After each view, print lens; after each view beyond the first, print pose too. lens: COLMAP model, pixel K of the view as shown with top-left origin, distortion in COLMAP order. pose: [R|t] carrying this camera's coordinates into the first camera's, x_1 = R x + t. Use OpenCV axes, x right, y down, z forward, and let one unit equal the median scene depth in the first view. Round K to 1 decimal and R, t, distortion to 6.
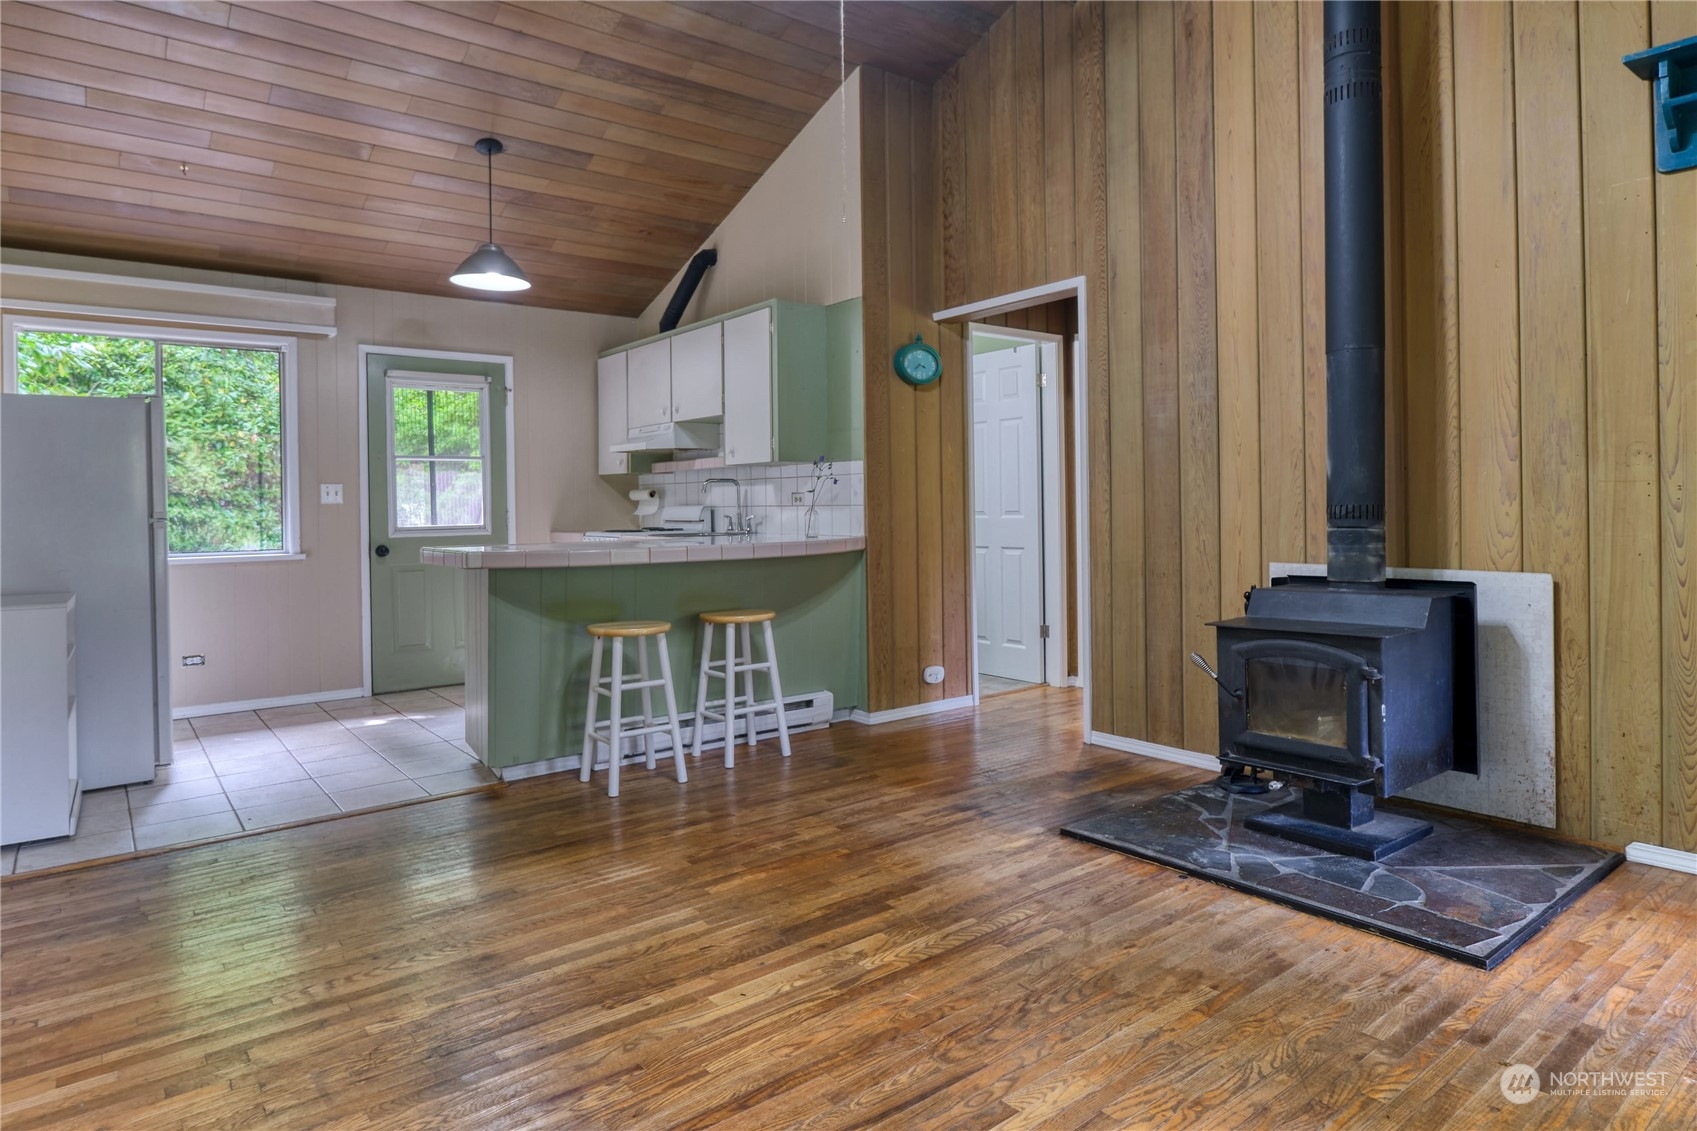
lens RADIAL K [[974.0, 0, 841.8], [0, 974.0, 517.8], [0, 0, 1]] dist [-0.006217, -0.000320]
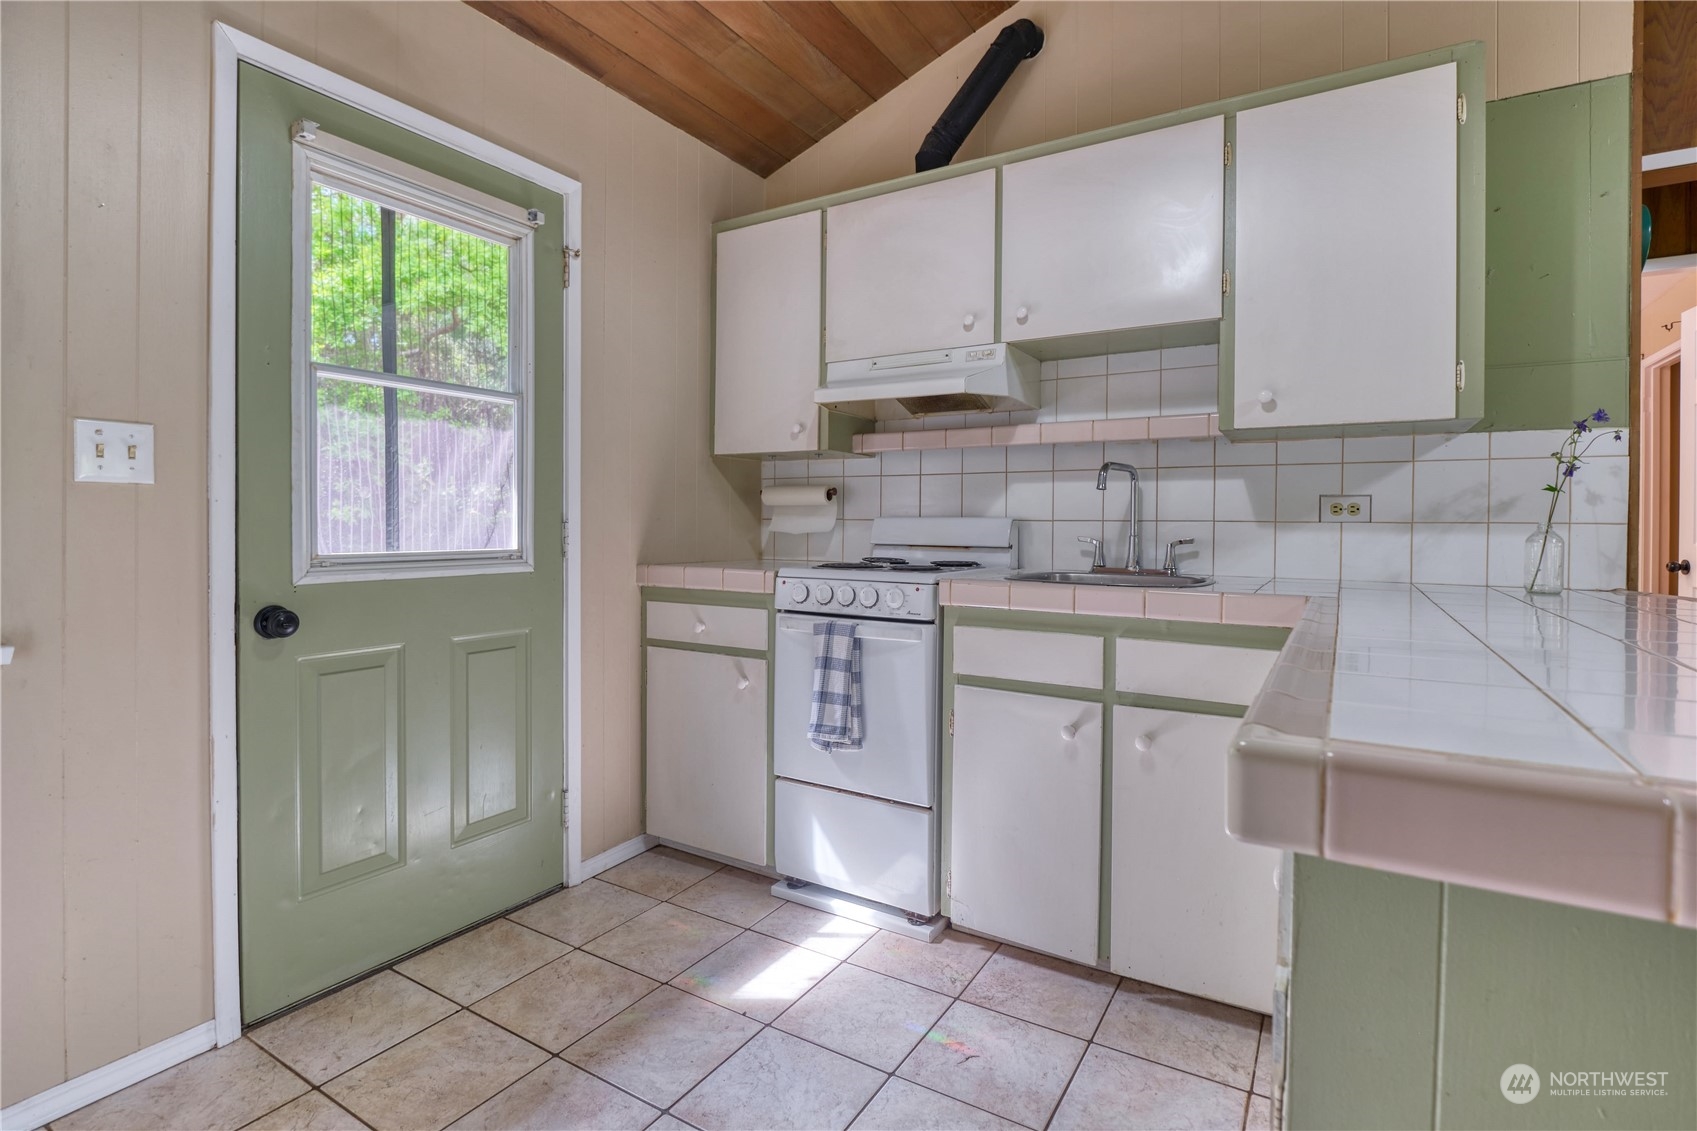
lens RADIAL K [[793.3, 0, 840.0], [0, 793.3, 536.6], [0, 0, 1]] dist [-0.012047, -0.000523]
pose [[0.935371, 0.015321, 0.353336, -0.464530], [-0.015525, 0.999877, -0.002256, 0.000021], [-0.353328, -0.003376, 0.935494, 0.797818]]
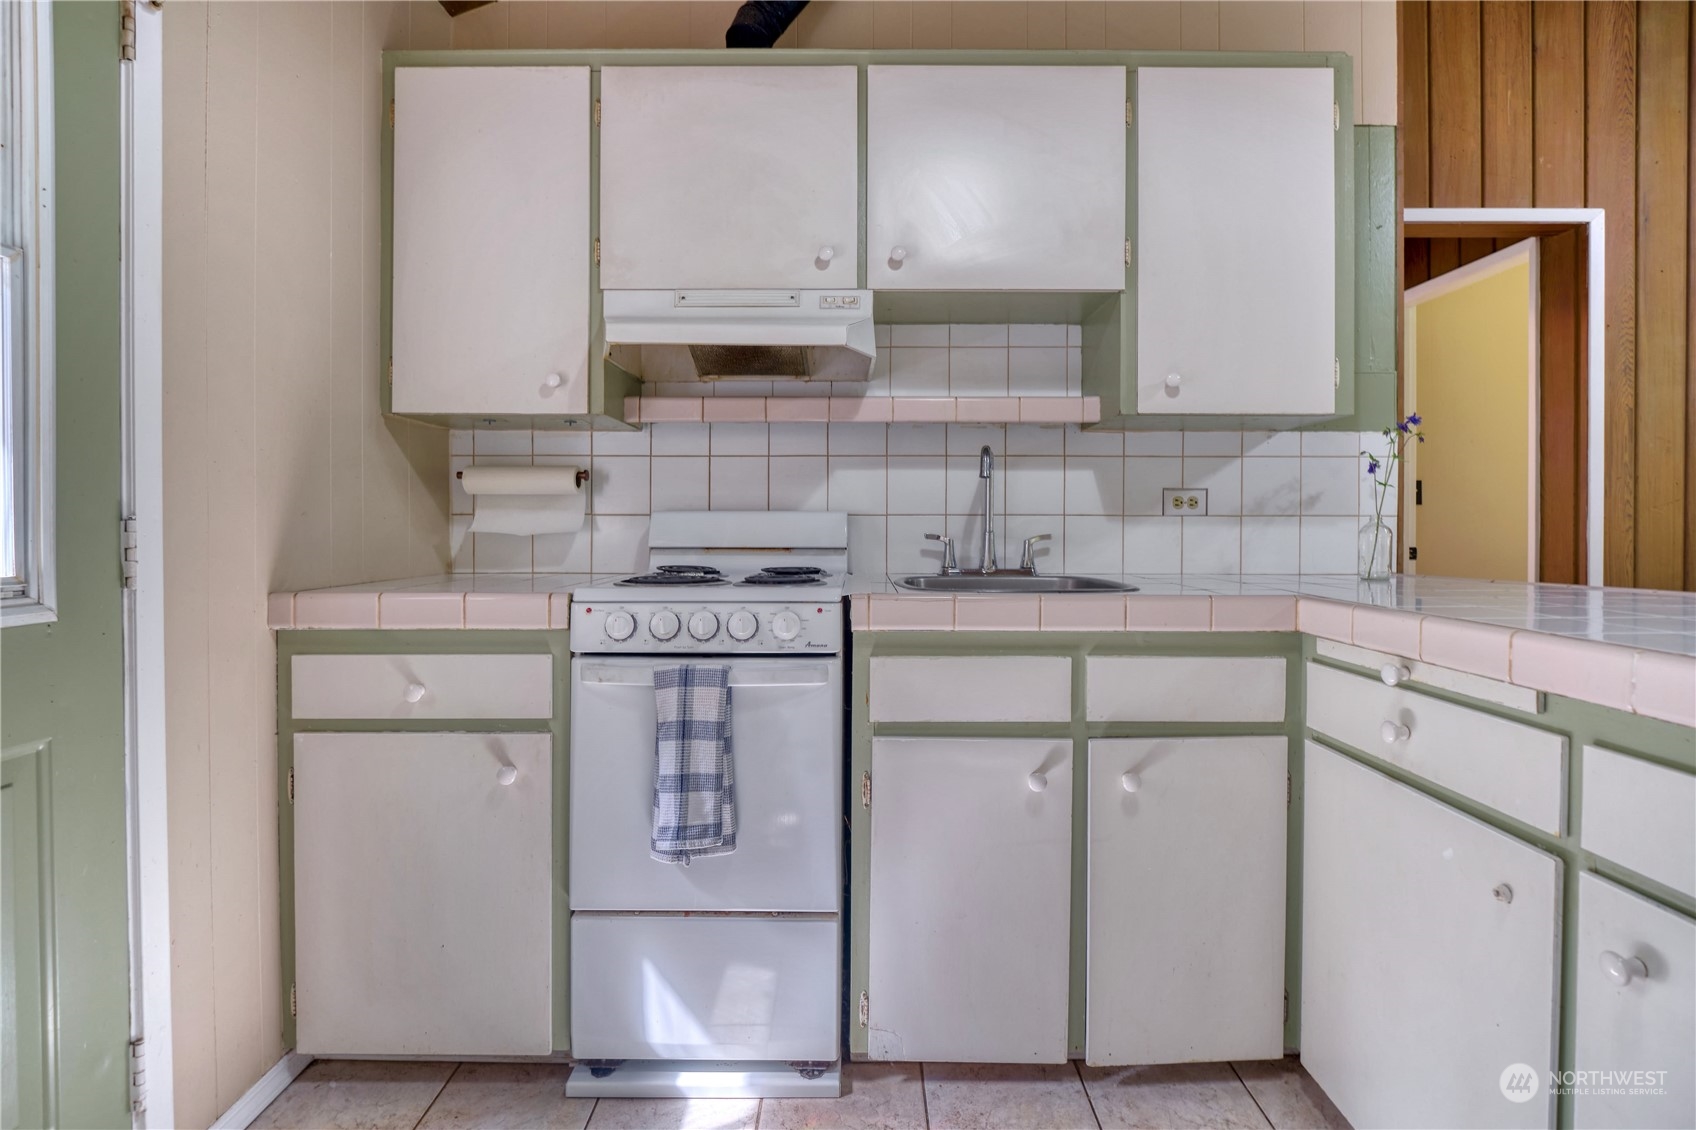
lens RADIAL K [[792.8, 0, 858.0], [0, 792.8, 531.6], [0, 0, 1]] dist [-0.012047, -0.000523]
pose [[0.610523, 0.006430, 0.791972, -0.505493], [0.001718, 0.999954, -0.009443, -0.000704], [-0.791996, 0.007125, 0.610484, 0.980930]]
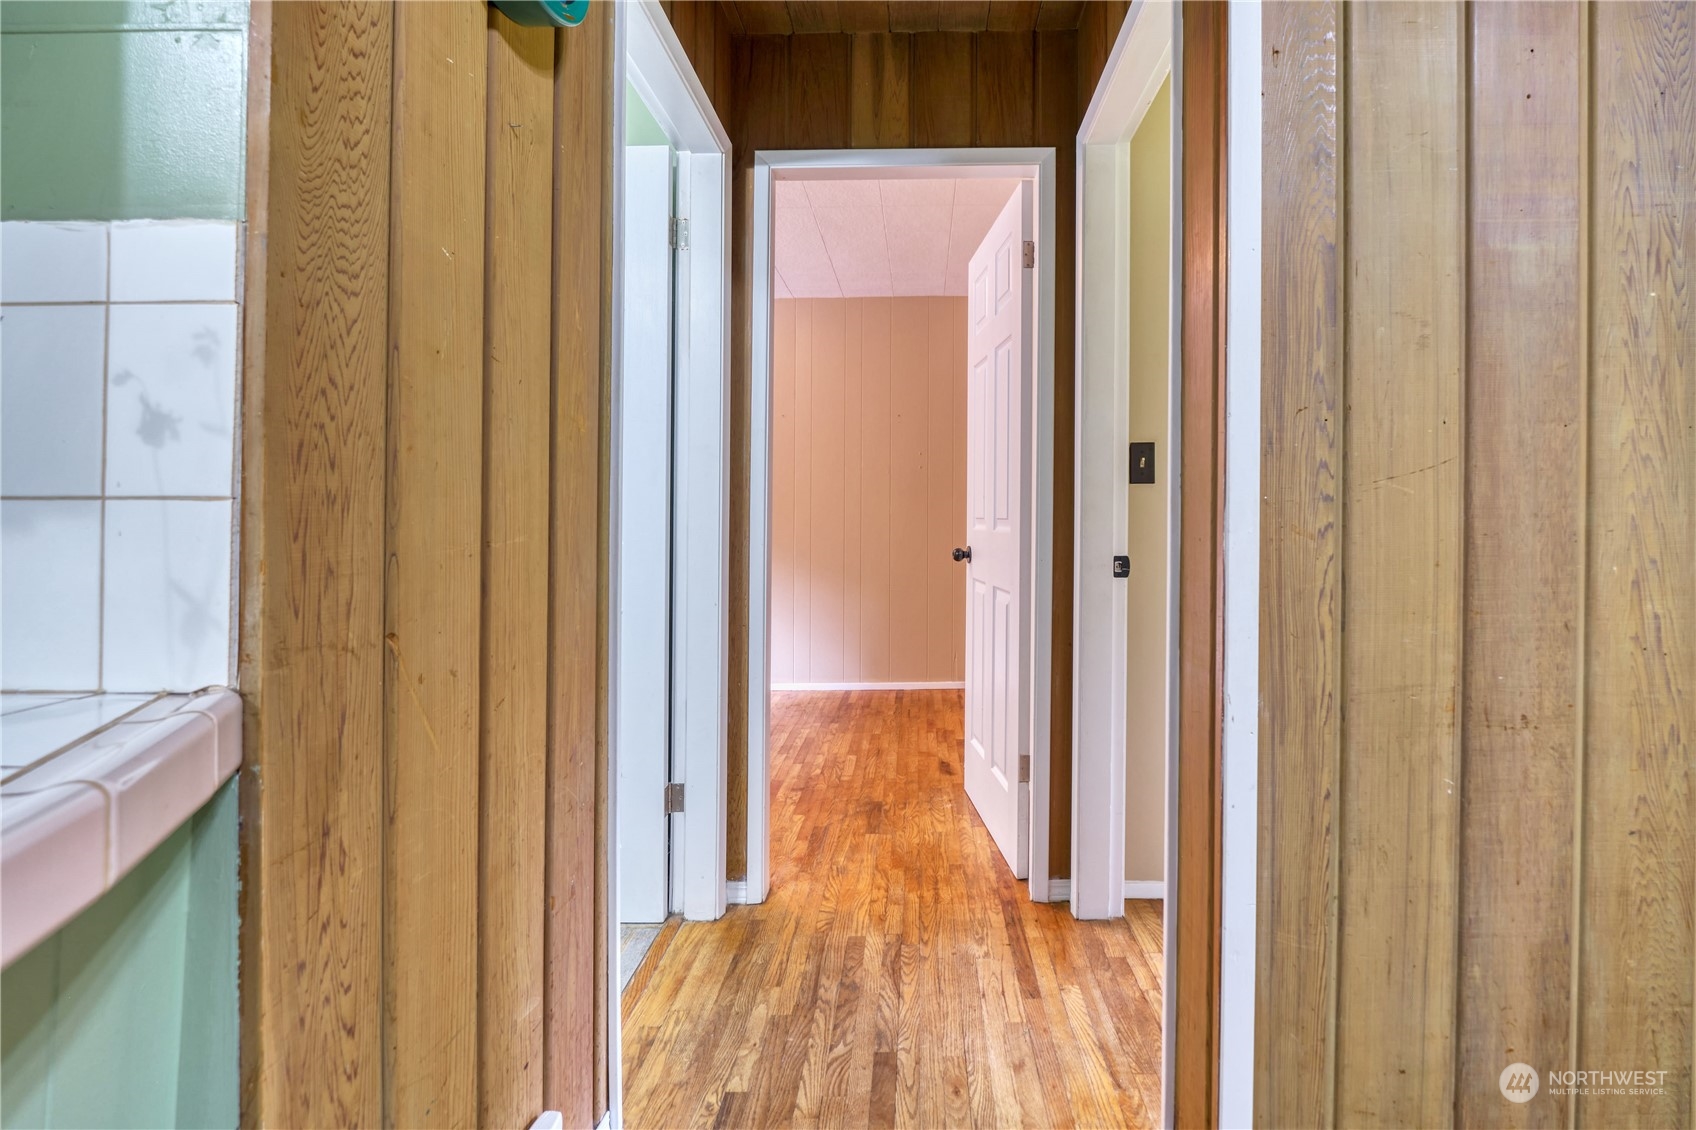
lens RADIAL K [[792.8, 0, 921.5], [0, 792.8, 511.5], [0, 0, 1]] dist [-0.012047, -0.000523]
pose [[0.615915, 0.014468, 0.787680, -0.010667], [0.002531, 0.999790, -0.020343, -0.007635], [-0.787809, 0.014523, 0.615749, 0.842019]]
